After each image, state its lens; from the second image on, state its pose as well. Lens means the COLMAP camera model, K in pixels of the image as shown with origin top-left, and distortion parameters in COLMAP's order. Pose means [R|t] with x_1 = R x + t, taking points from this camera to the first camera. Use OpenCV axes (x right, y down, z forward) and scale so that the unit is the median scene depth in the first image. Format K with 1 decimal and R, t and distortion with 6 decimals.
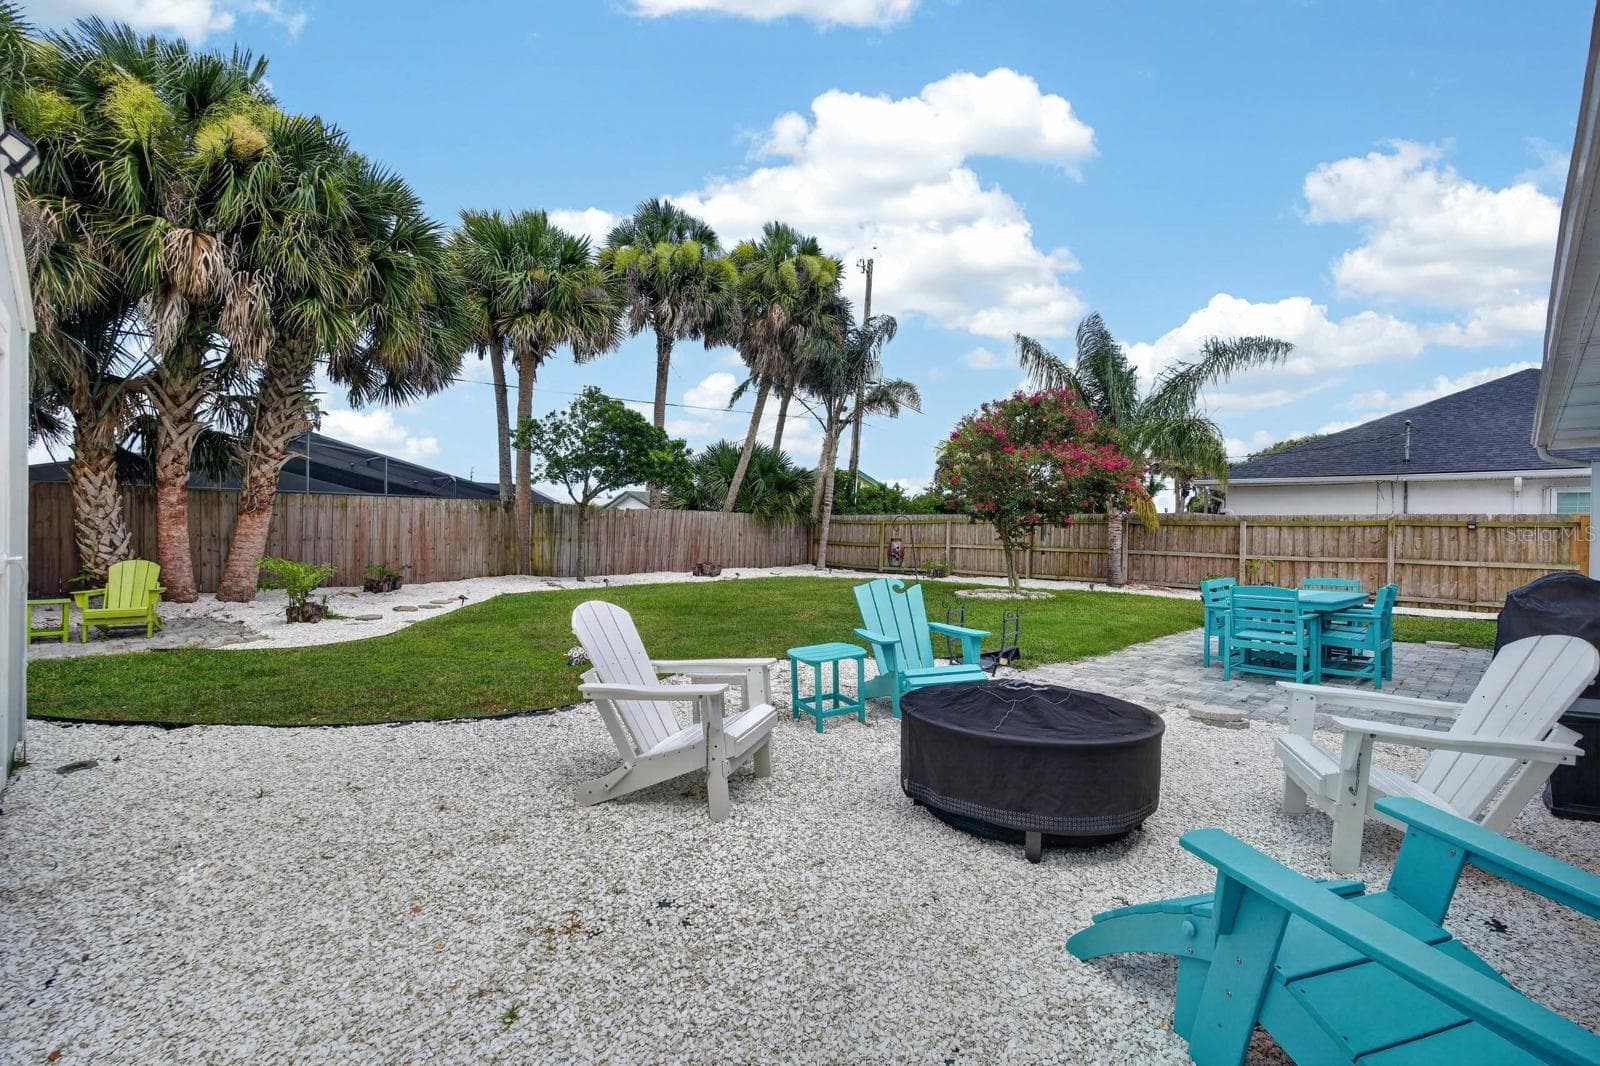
lens RADIAL K [[708.3, 0, 798.0], [0, 708.3, 536.5], [0, 0, 1]] dist [0.000168, 0.001212]
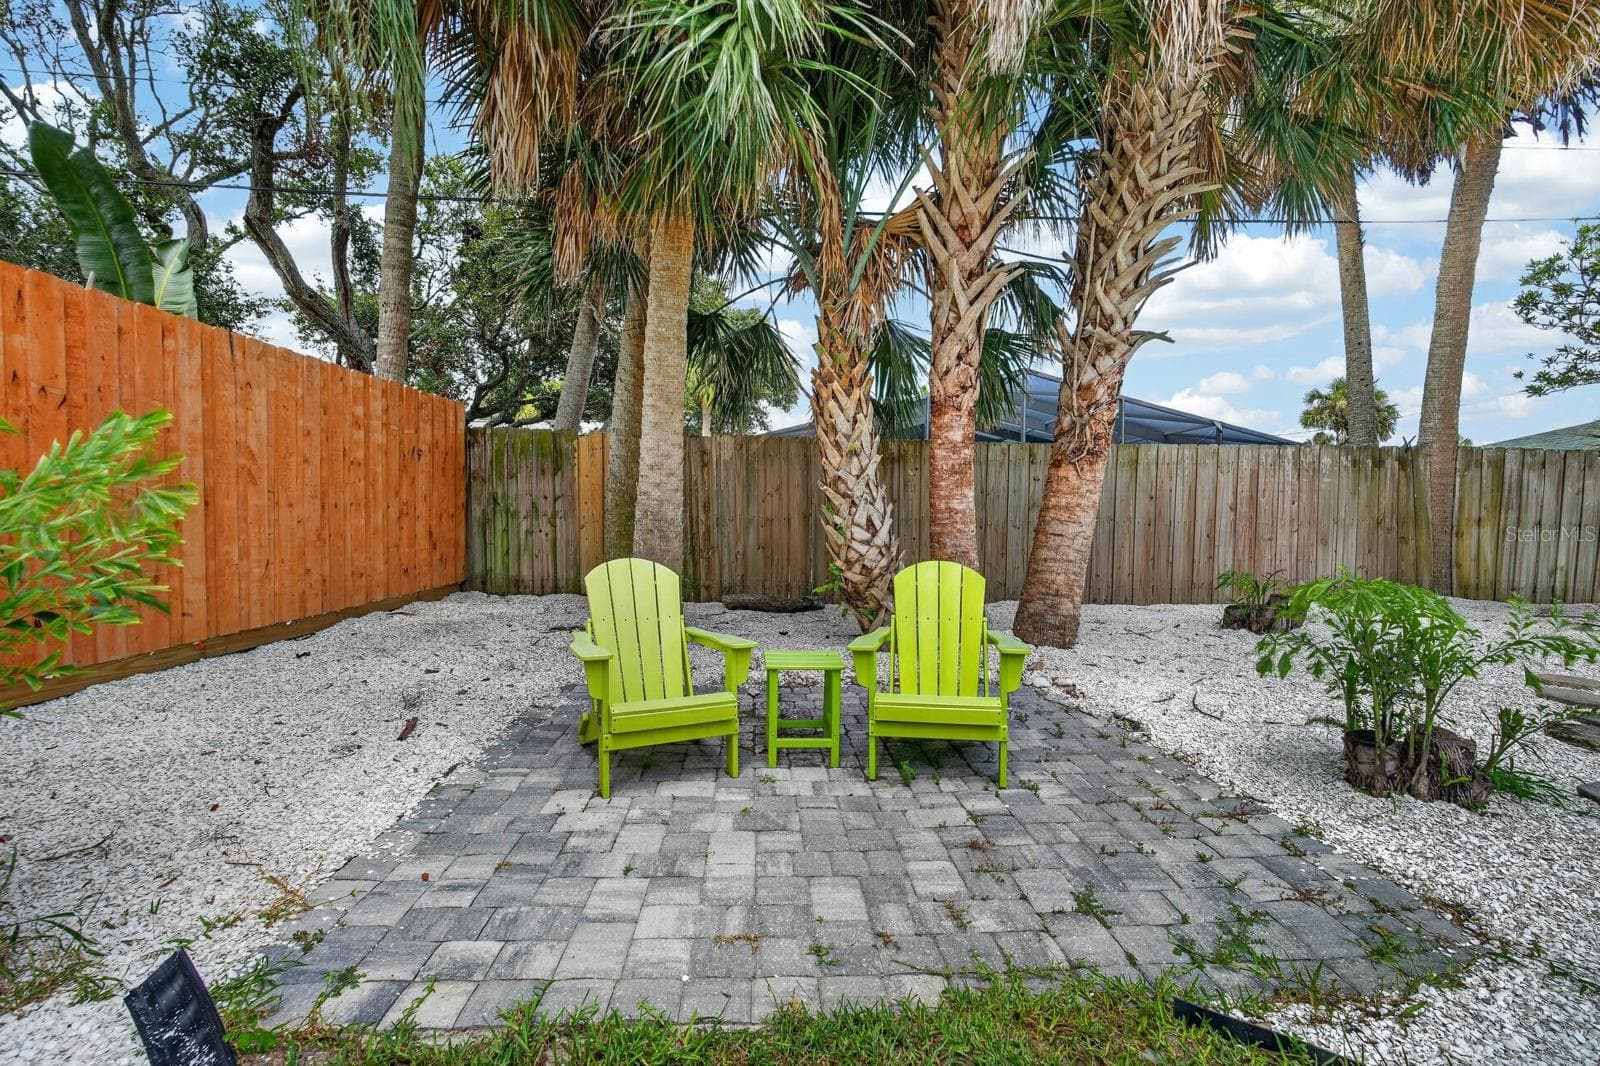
lens RADIAL K [[708.3, 0, 798.0], [0, 708.3, 536.5], [0, 0, 1]] dist [0.000168, 0.001212]
pose [[0.723955, 0.011766, -0.689747, -0.619567], [-0.001150, 0.999874, 0.015849, 0.010638], [0.689846, -0.010680, 0.723877, 0.561128]]
